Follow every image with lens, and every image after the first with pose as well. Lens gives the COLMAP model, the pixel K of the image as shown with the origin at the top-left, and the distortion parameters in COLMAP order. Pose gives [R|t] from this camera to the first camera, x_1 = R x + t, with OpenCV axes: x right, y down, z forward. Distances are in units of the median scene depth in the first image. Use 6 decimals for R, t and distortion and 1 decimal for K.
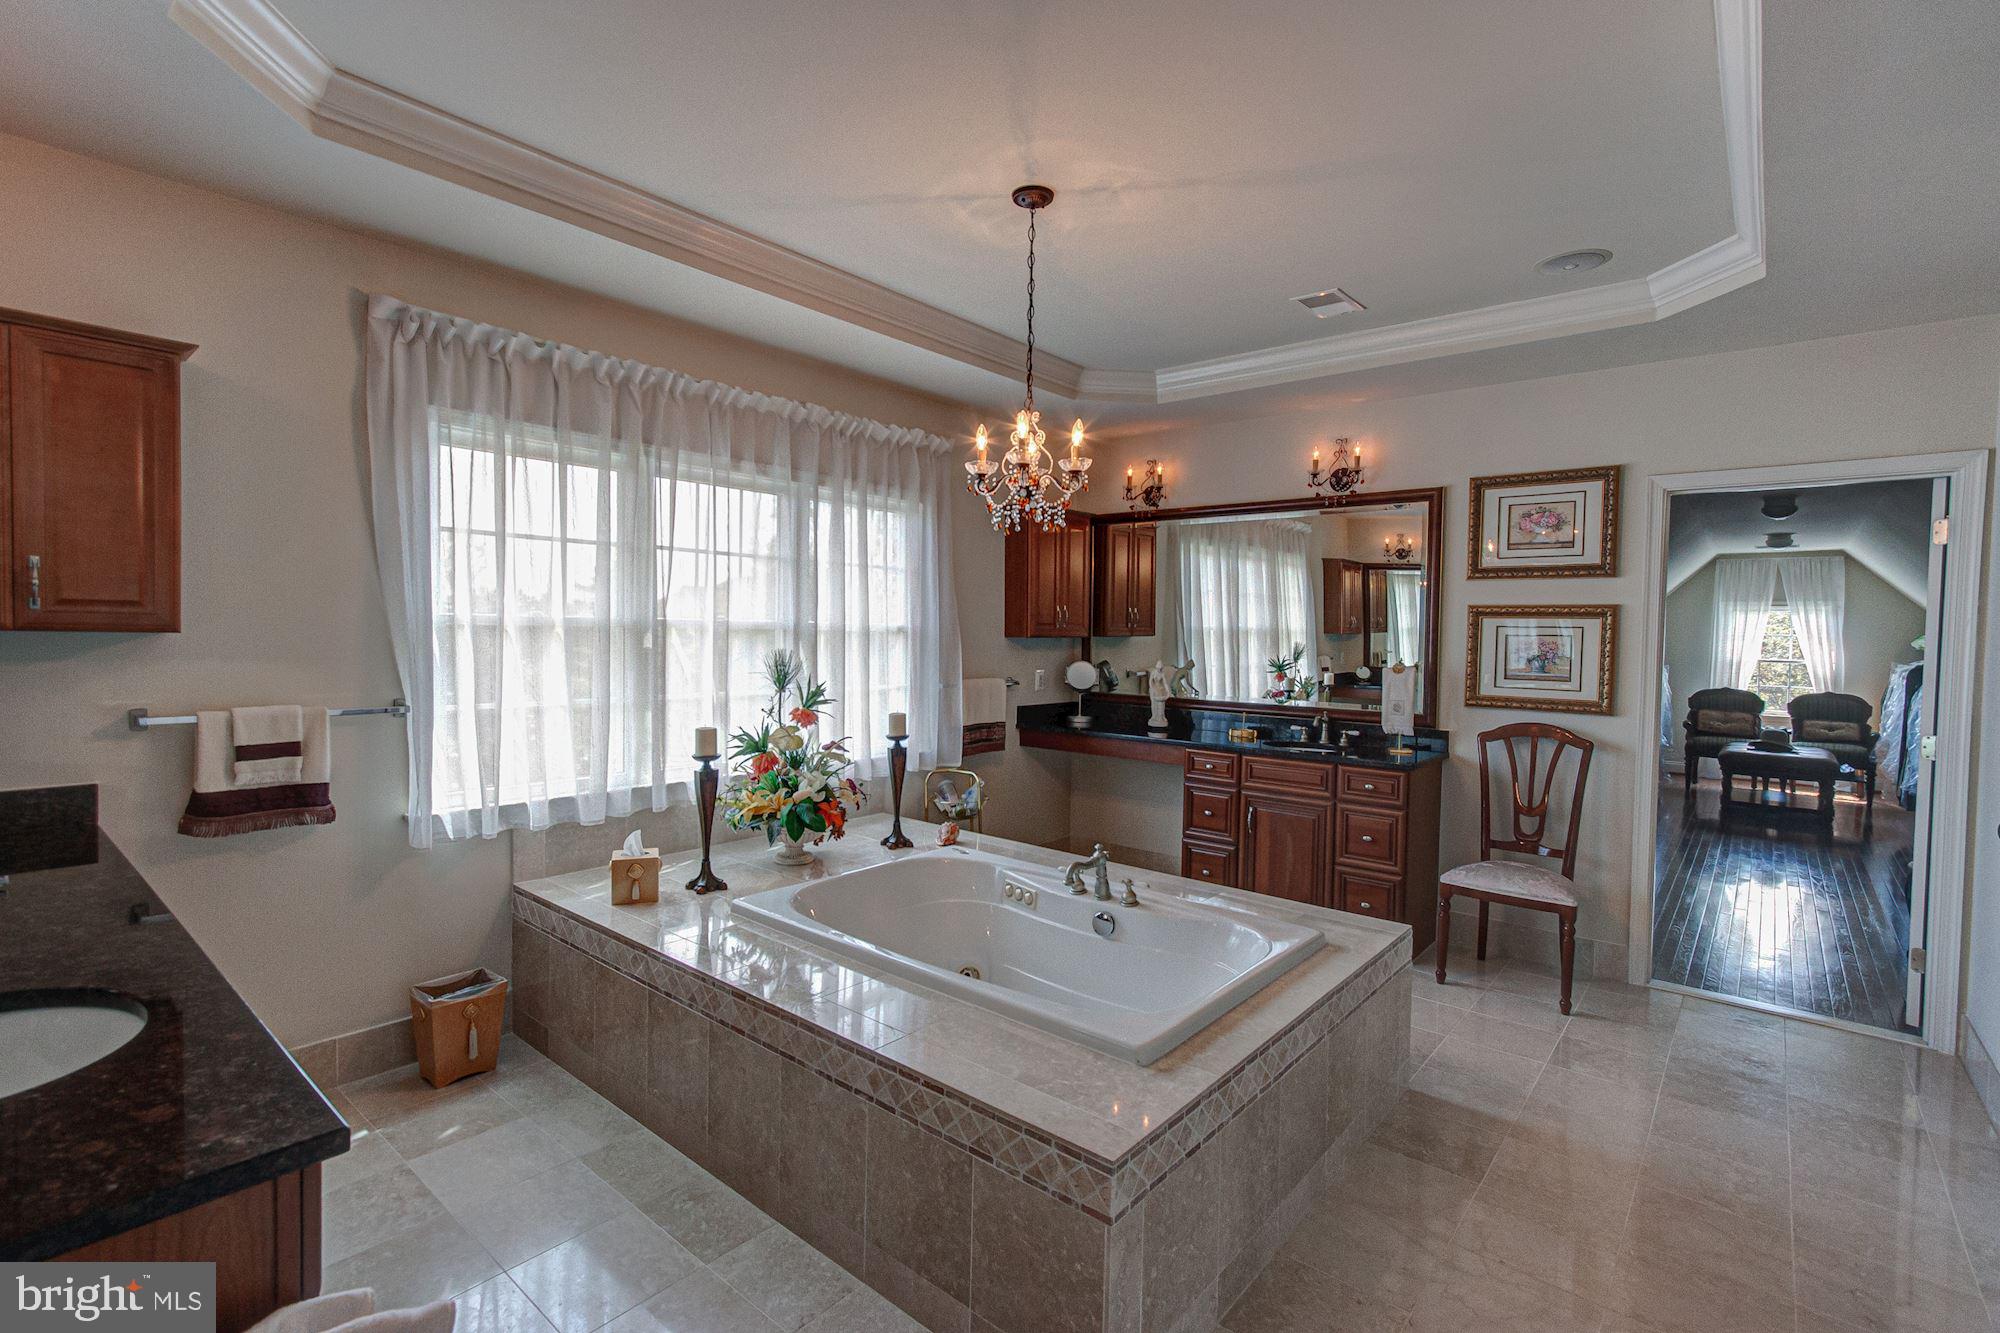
lens RADIAL K [[911.0, 0, 985.3], [0, 911.0, 662.9], [0, 0, 1]] dist [0.005210, 0.000007]
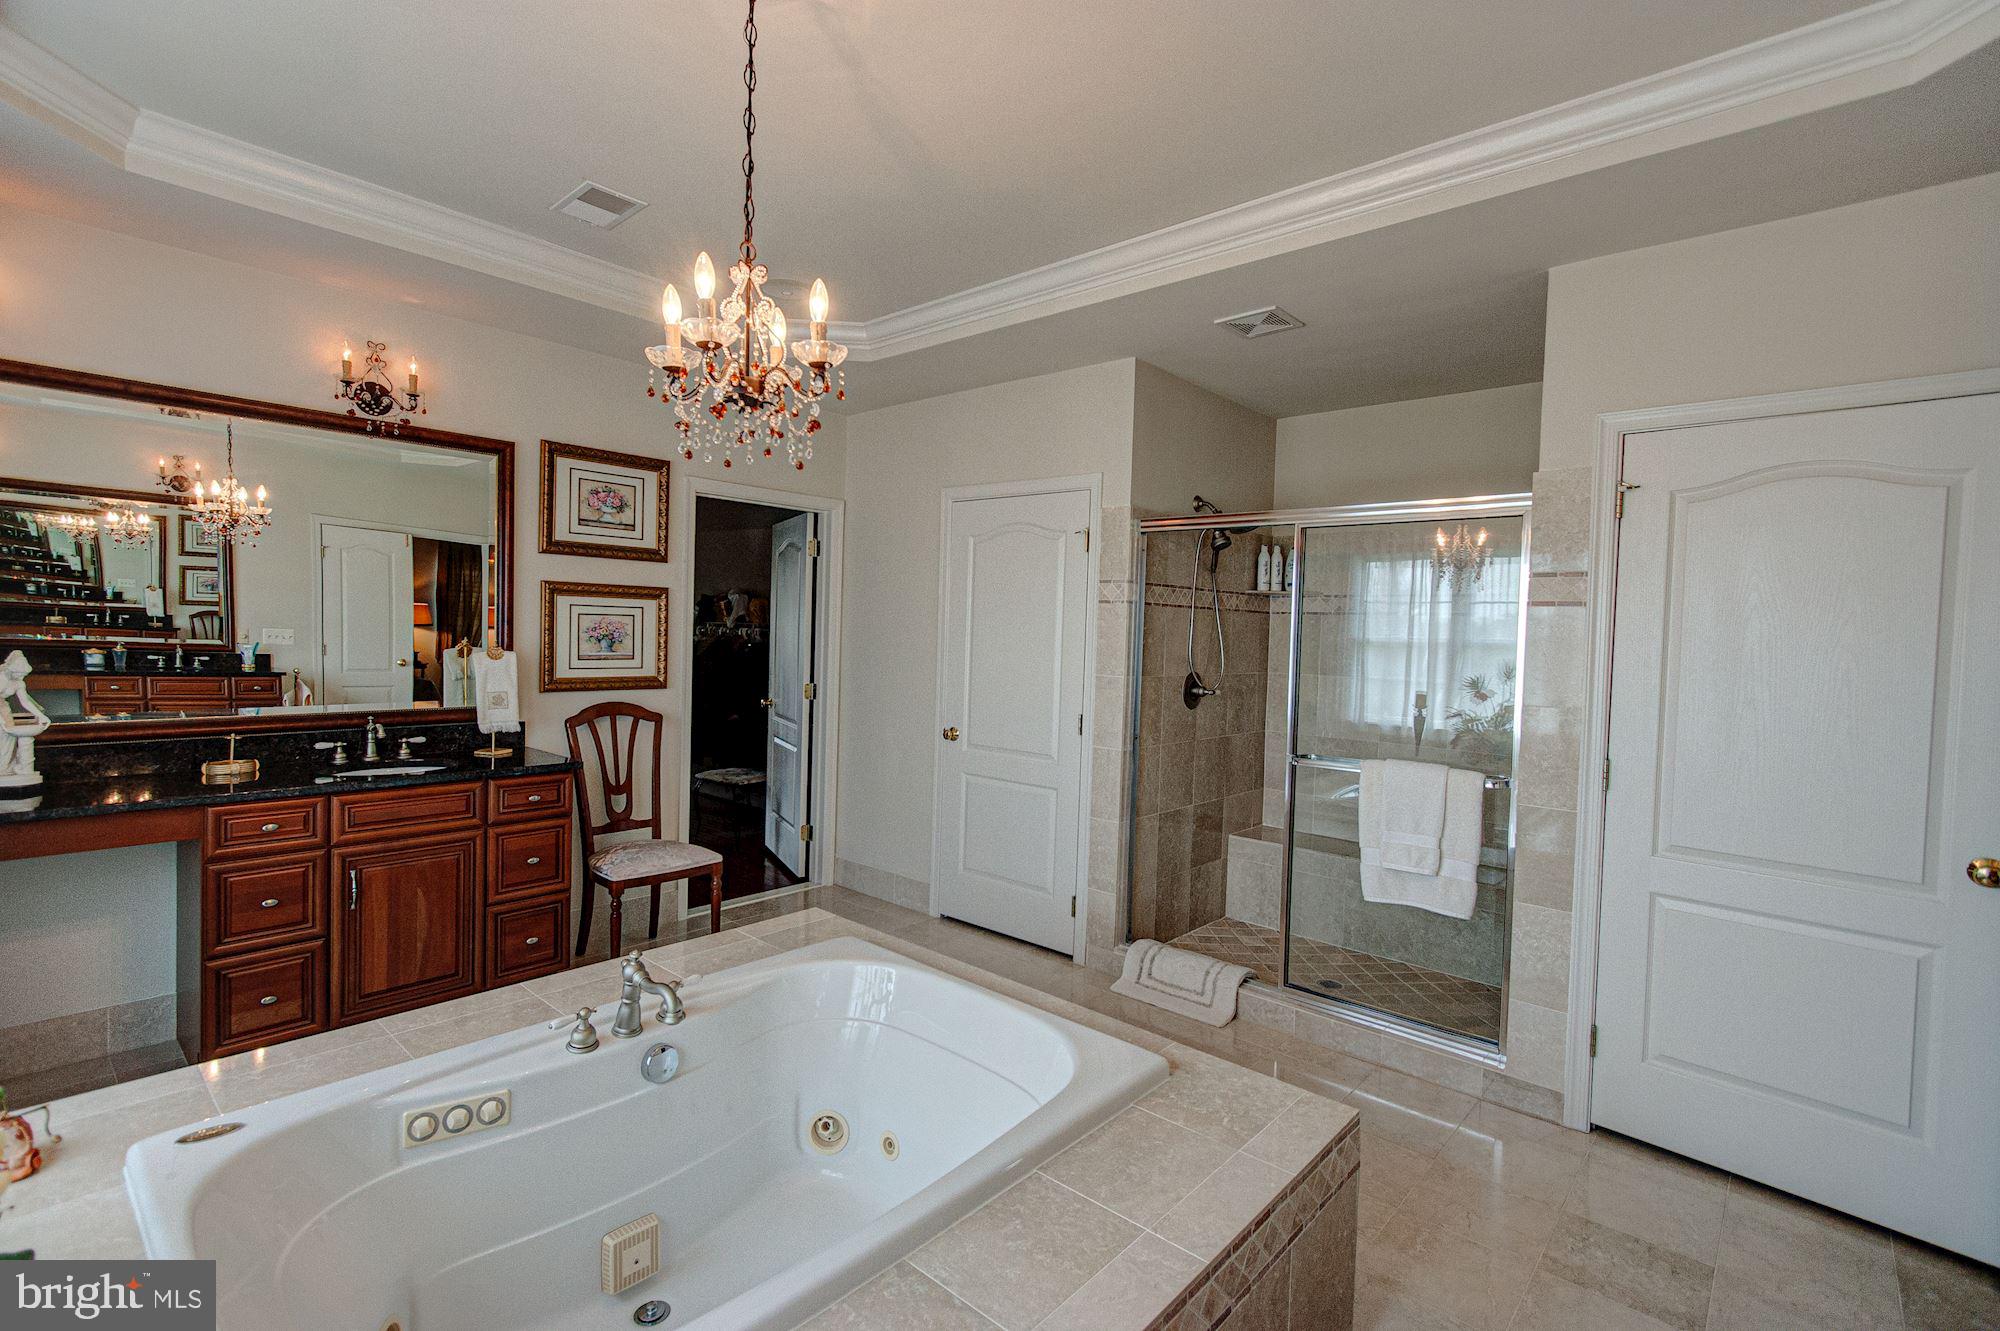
lens RADIAL K [[911.0, 0, 985.1], [0, 911.0, 661.9], [0, 0, 1]] dist [0.005210, 0.000007]
pose [[0.027182, -0.055210, 0.998105, -0.375948], [0.006967, 0.998460, 0.055040, -0.030187], [-0.999606, 0.005458, 0.027525, 0.546634]]
